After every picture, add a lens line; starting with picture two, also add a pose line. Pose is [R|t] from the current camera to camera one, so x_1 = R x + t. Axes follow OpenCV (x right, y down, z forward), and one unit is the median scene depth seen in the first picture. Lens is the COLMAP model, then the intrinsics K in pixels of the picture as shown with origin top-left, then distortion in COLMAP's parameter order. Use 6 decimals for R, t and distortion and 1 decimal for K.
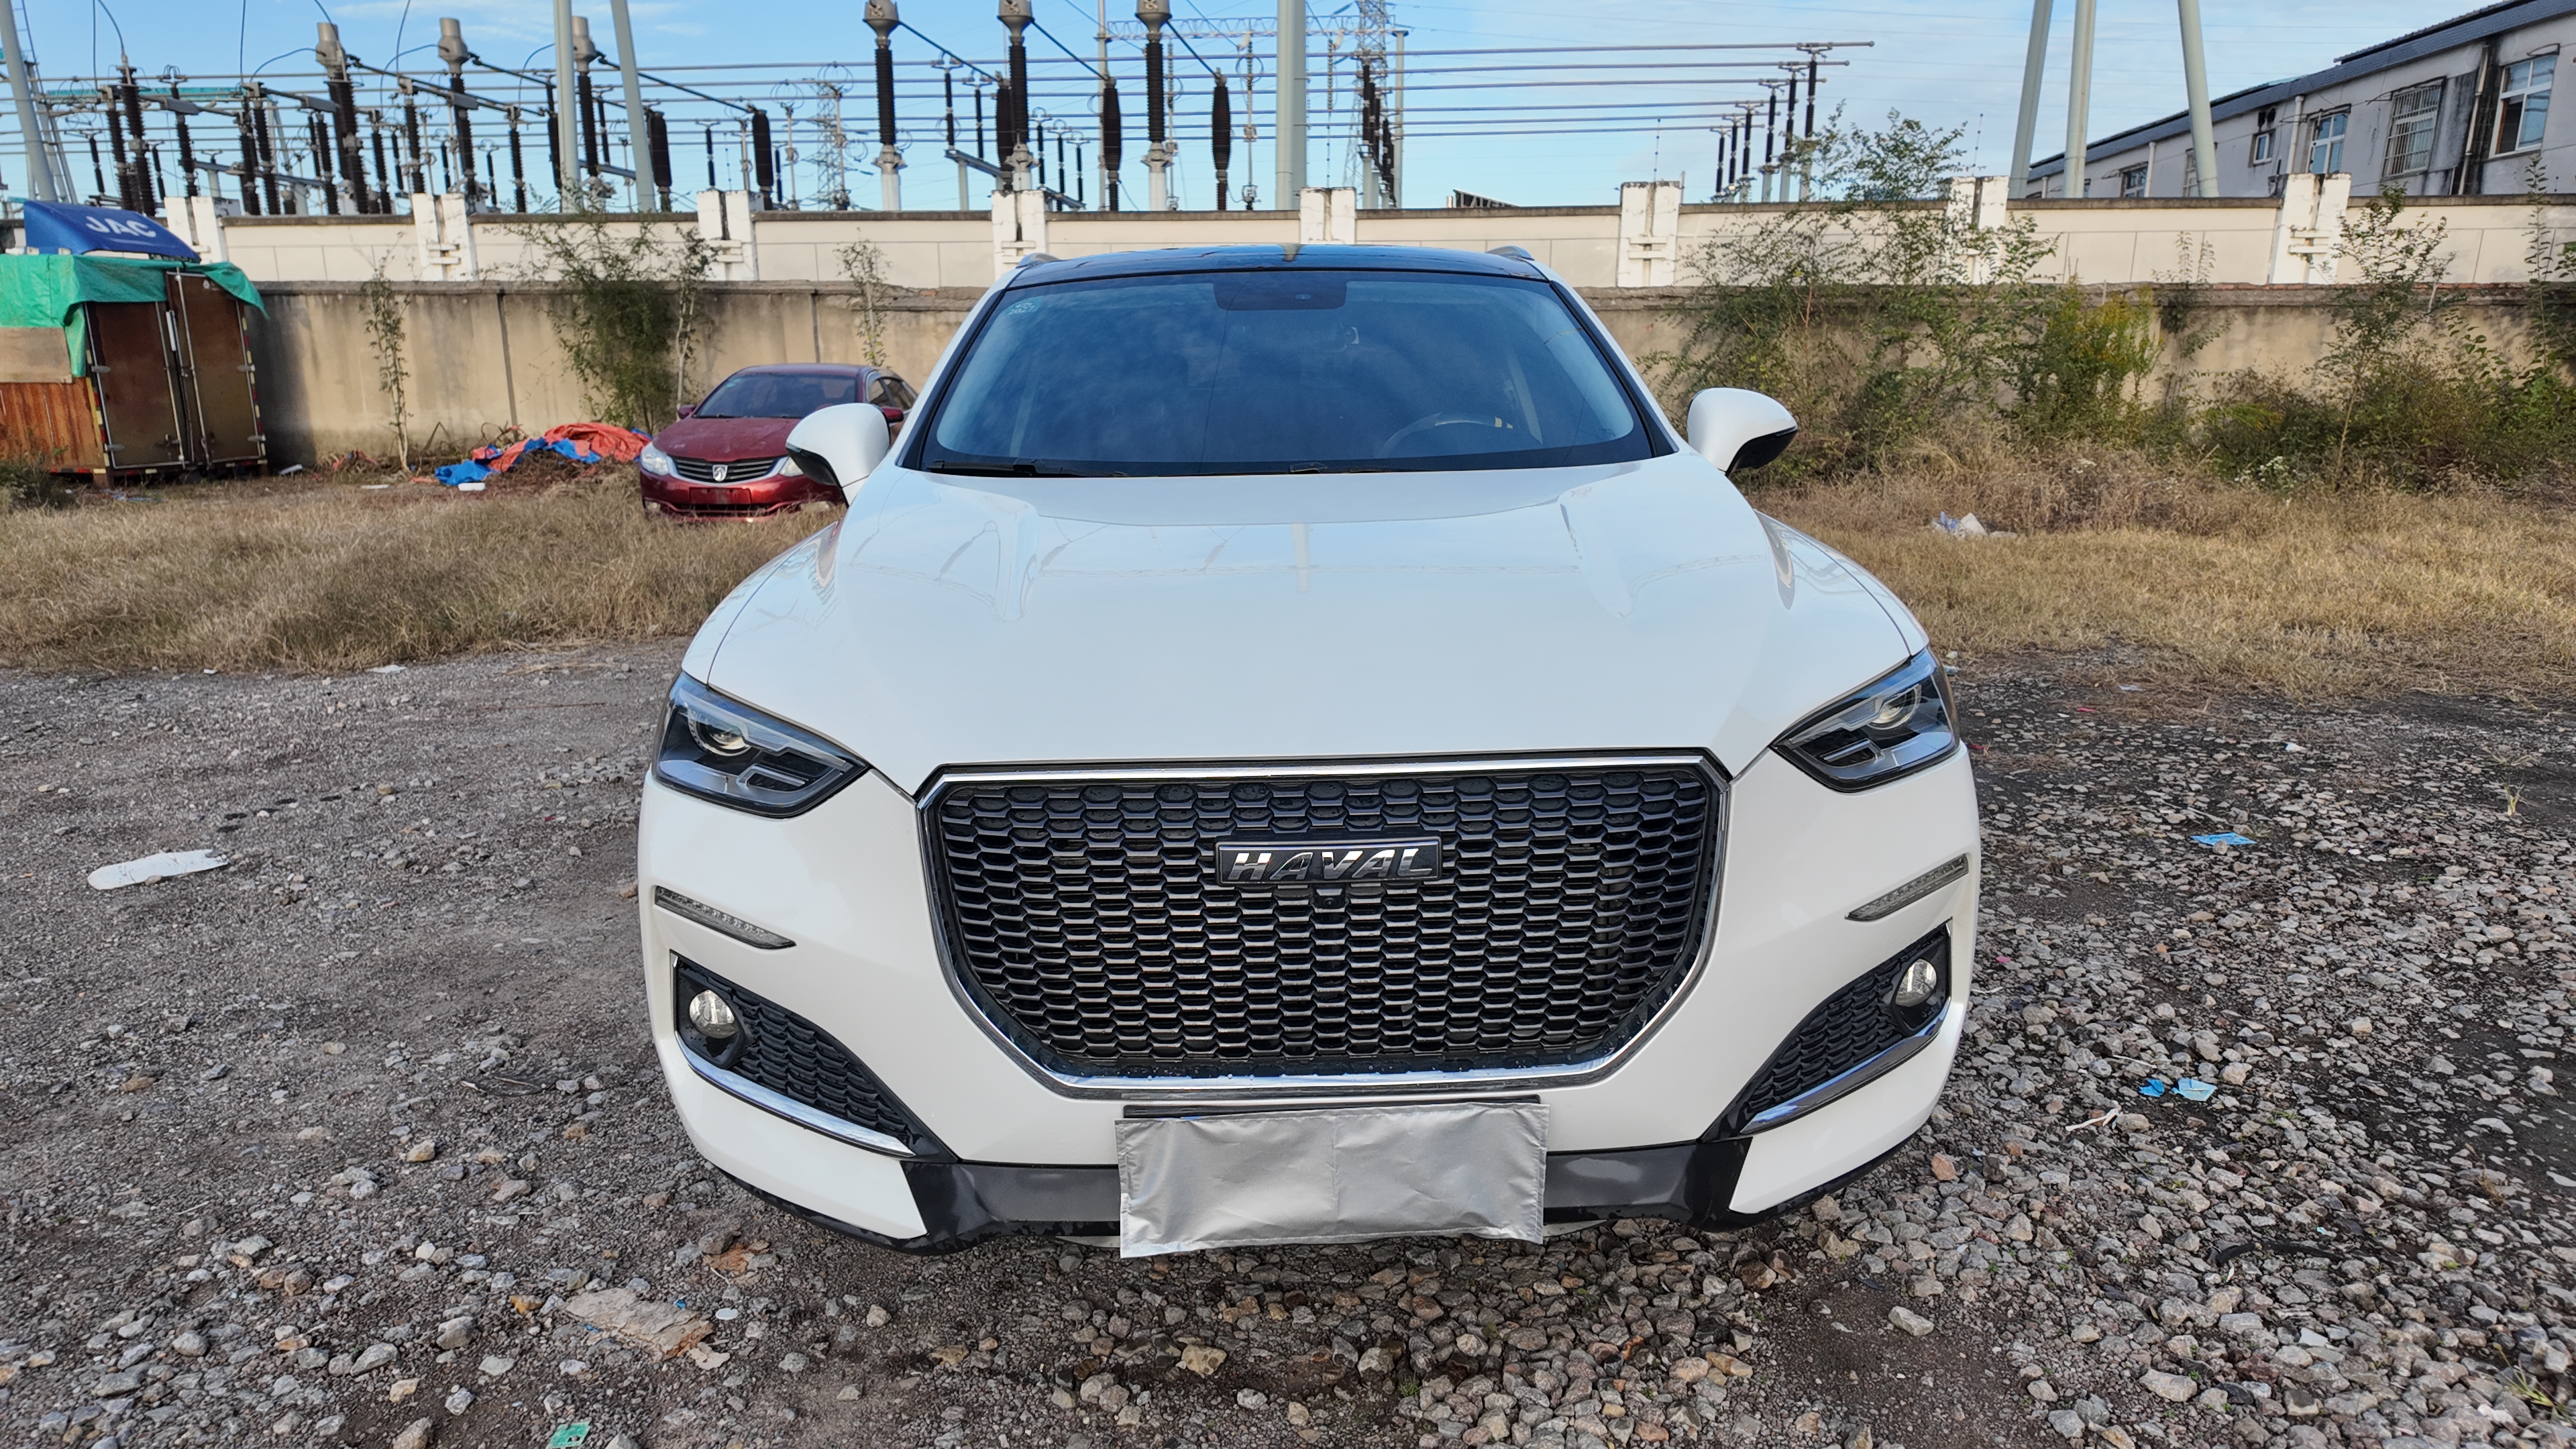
lens RADIAL K [[1536.5, 0, 1282.7], [0, 1536.5, 721.2], [0, 0, 1]] dist [0.013505, -0.012032]
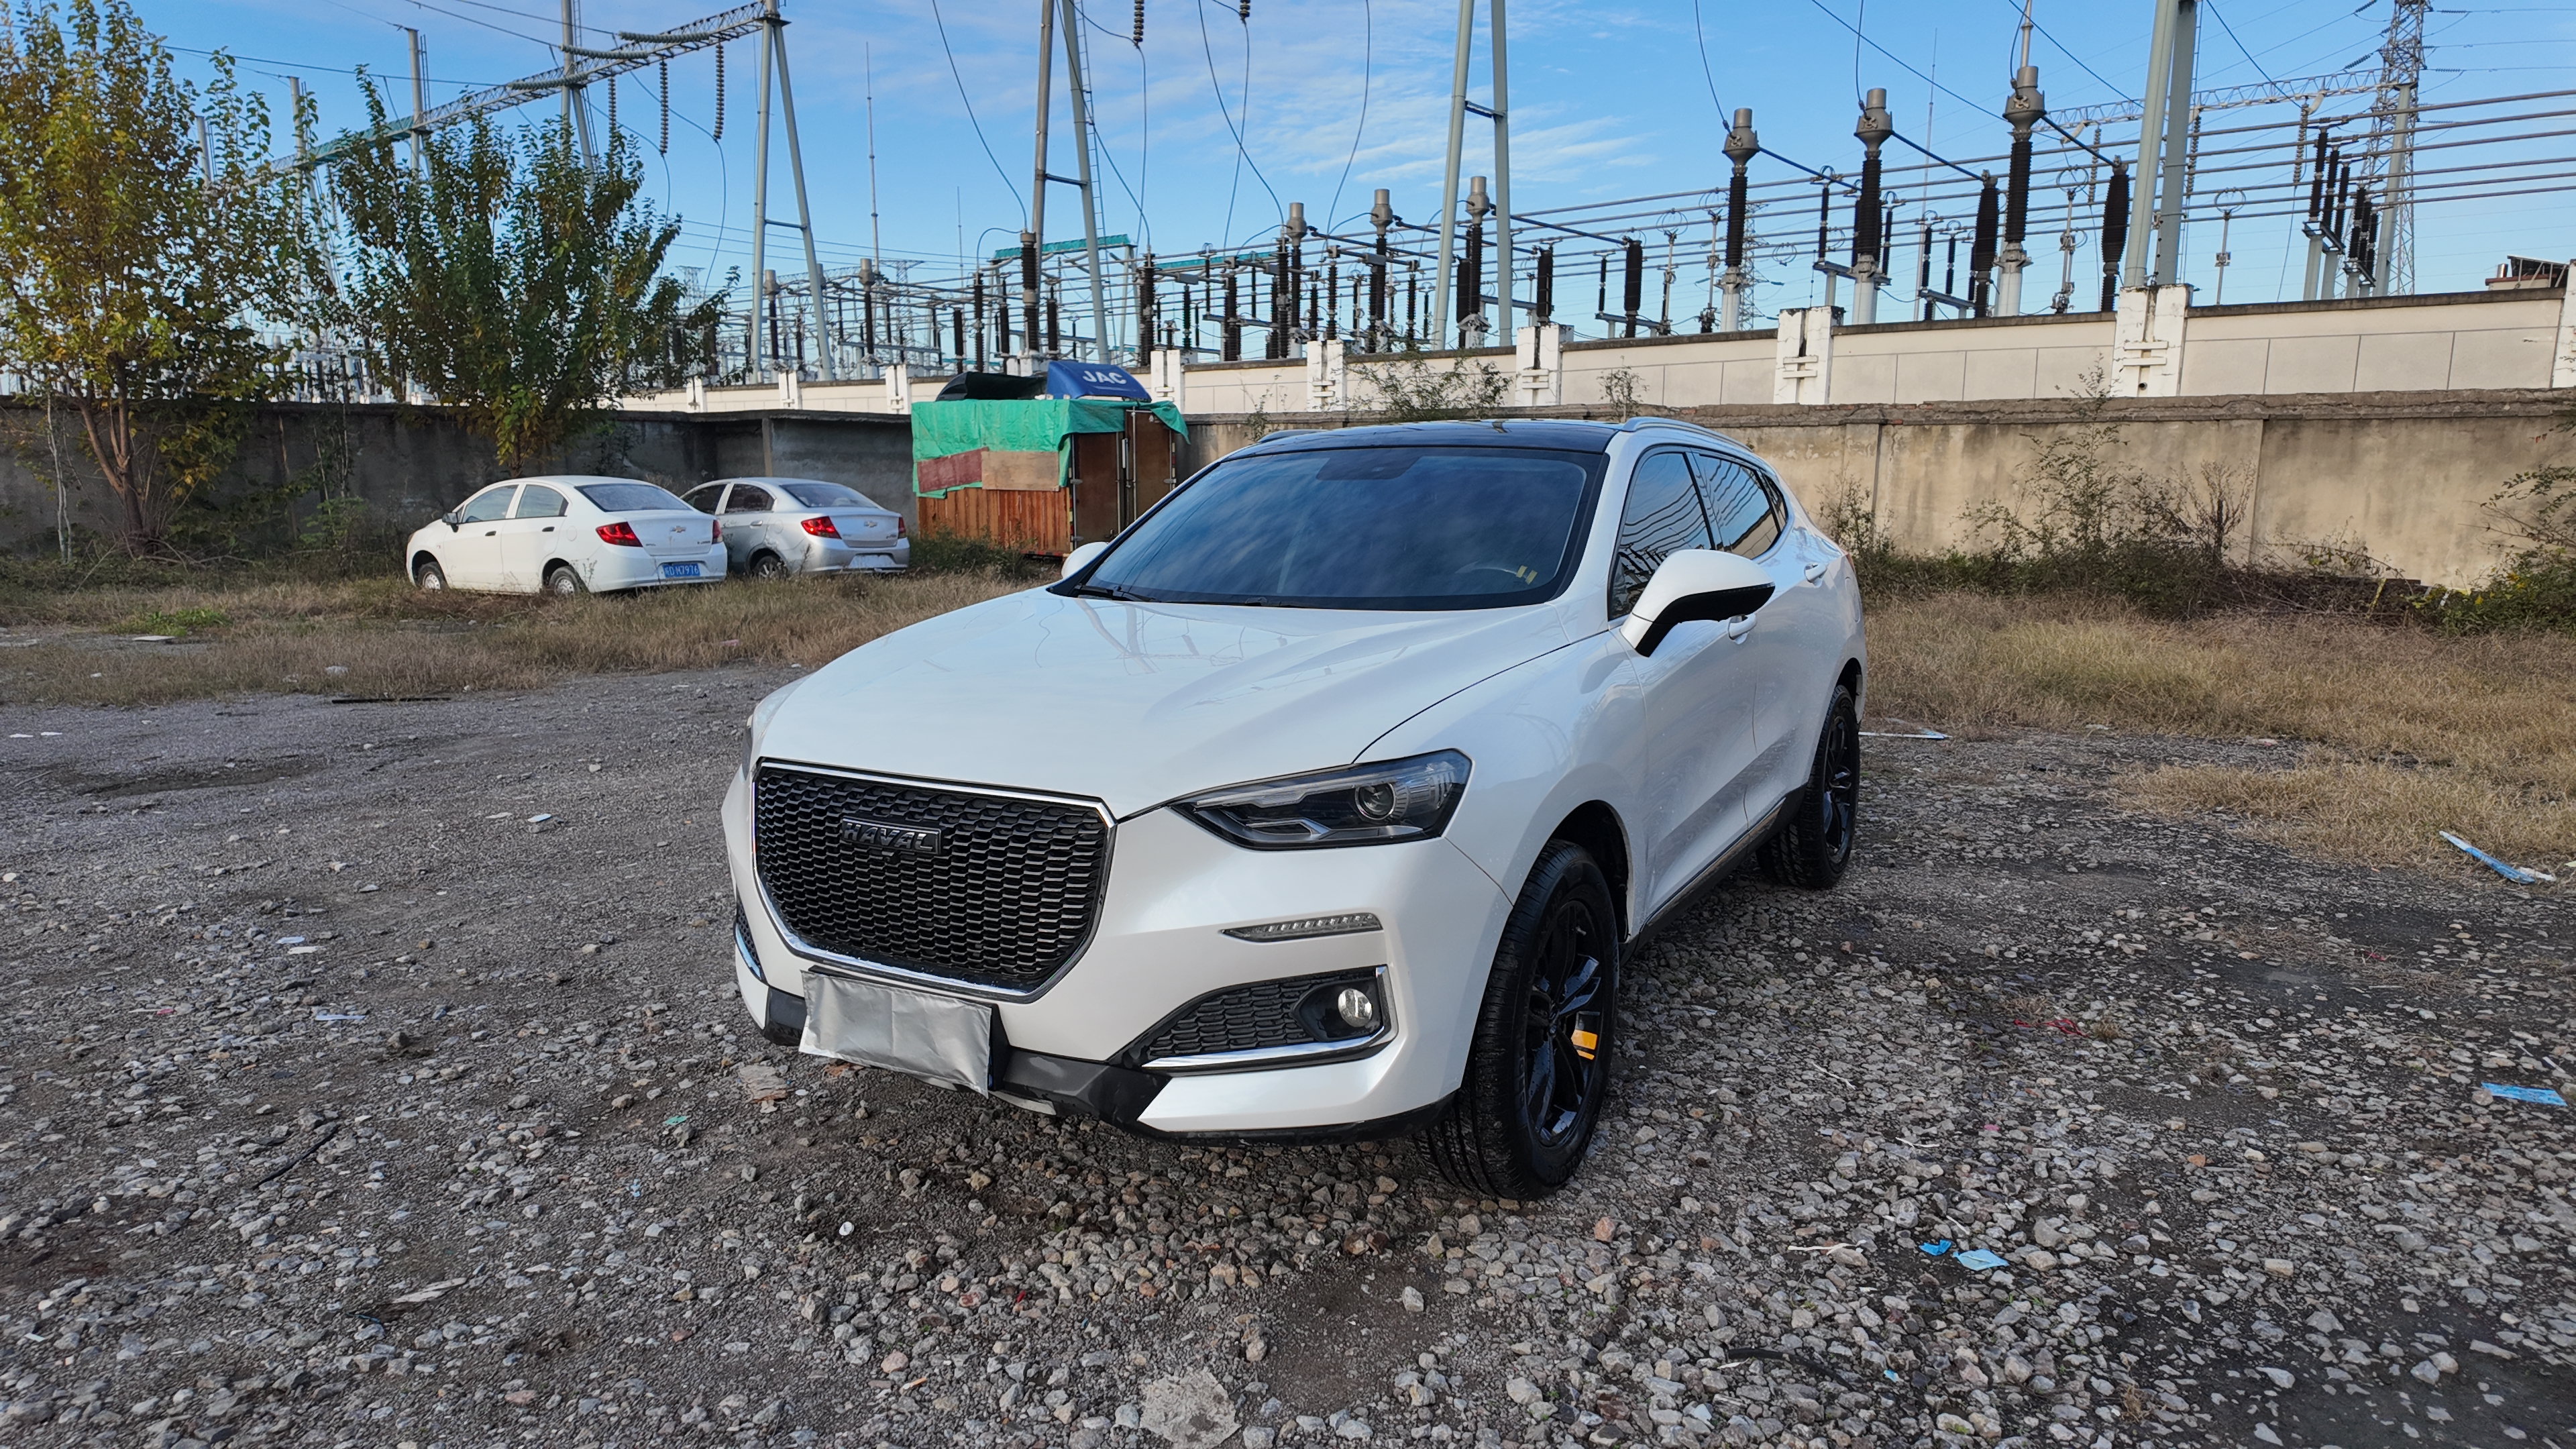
lens RADIAL K [[1536.5, 0, 1267.9], [0, 1536.5, 739.3], [0, 0, 1]] dist [0.013505, -0.012032]
pose [[0.832376, 0.096814, -0.545689, 0.105390], [-0.125646, 0.991951, -0.015669, -0.003197], [0.539780, 0.081607, 0.837841, -0.016550]]
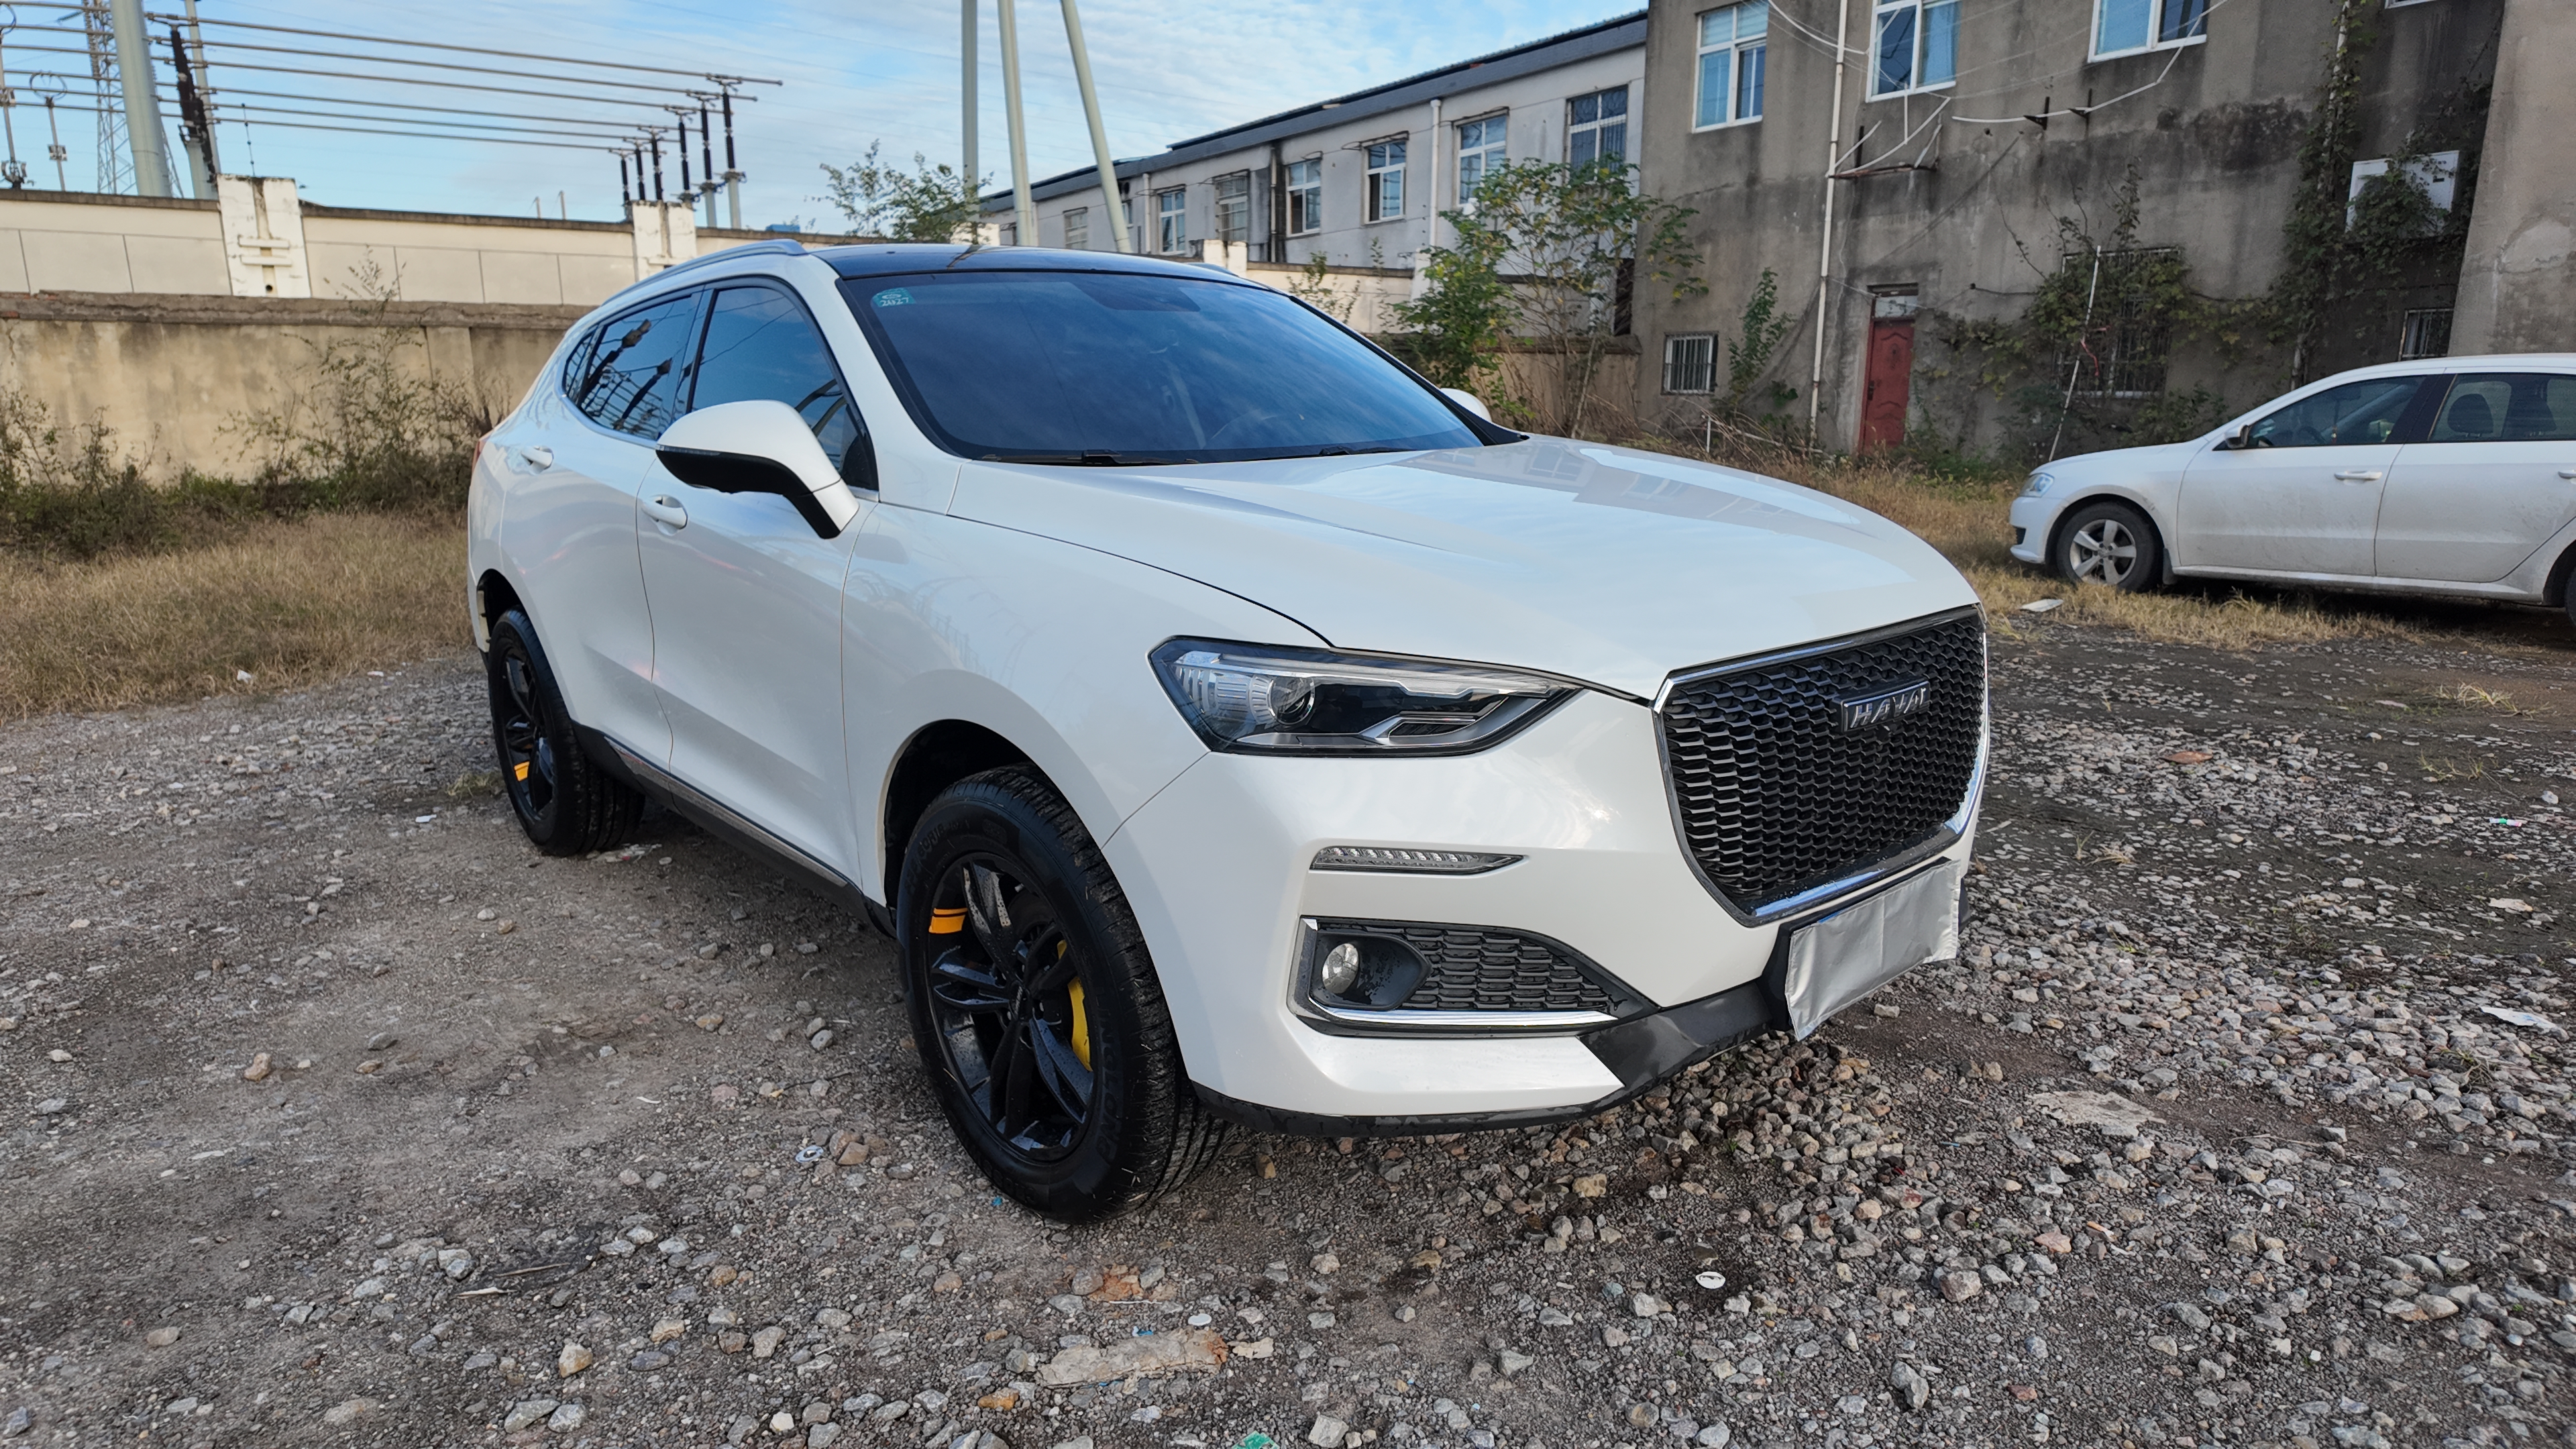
lens RADIAL K [[1536.5, 0, 1321.7], [0, 1536.5, 725.3], [0, 0, 1]] dist [0.013505, -0.012032]
pose [[0.766387, -0.133869, 0.628275, -0.099191], [0.145339, 0.988818, 0.033404, -0.000780], [-0.625722, 0.065713, 0.777274, 0.019928]]
